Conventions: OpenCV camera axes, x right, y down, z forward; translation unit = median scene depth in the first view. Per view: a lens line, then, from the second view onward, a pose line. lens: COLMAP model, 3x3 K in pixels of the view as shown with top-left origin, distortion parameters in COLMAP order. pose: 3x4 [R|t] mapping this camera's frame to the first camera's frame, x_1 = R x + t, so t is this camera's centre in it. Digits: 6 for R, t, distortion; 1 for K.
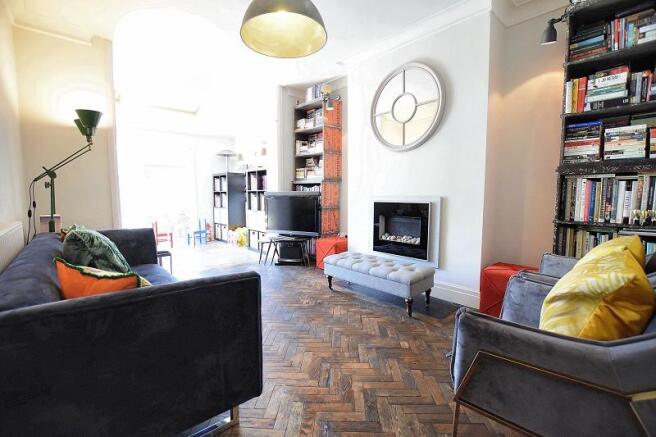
lens RADIAL K [[292.7, 0, 328.0], [0, 292.7, 218.5], [0, 0, 1]] dist [-0.023998, 0.000116]
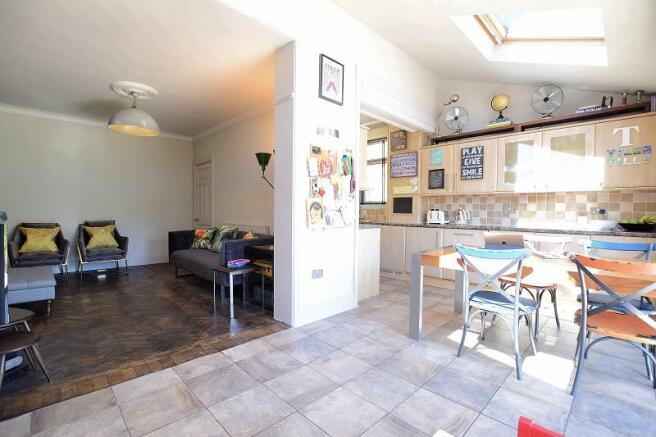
lens RADIAL K [[302.6, 0, 324.5], [0, 302.6, 216.9], [0, 0, 1]] dist [-0.026611, 0.005372]
pose [[-0.999720, -0.006800, -0.022650, -0.890471], [-0.009002, 0.995088, 0.098580, -0.177313], [0.021869, 0.098756, -0.994871, 2.018127]]
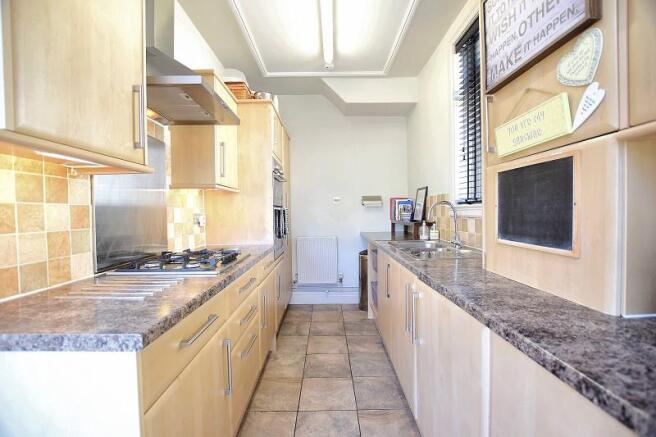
lens RADIAL K [[292.7, 0, 328.0], [0, 292.7, 218.5], [0, 0, 1]] dist [-0.023998, 0.000116]
pose [[-0.737516, 0.000120, 0.675330, -1.396028], [0.070306, 0.994580, 0.076603, -0.108146], [-0.671661, 0.103975, -0.733527, 0.801985]]
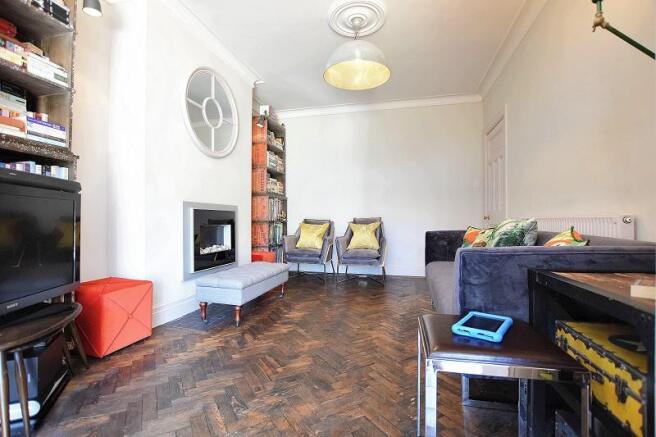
lens RADIAL K [[302.6, 0, 324.5], [0, 302.6, 216.9], [0, 0, 1]] dist [-0.026611, 0.005372]
pose [[-0.541990, 0.011196, 0.840311, -0.785000], [0.068157, 0.997203, 0.030674, -0.037928], [-0.837617, 0.073898, -0.541237, 1.262933]]
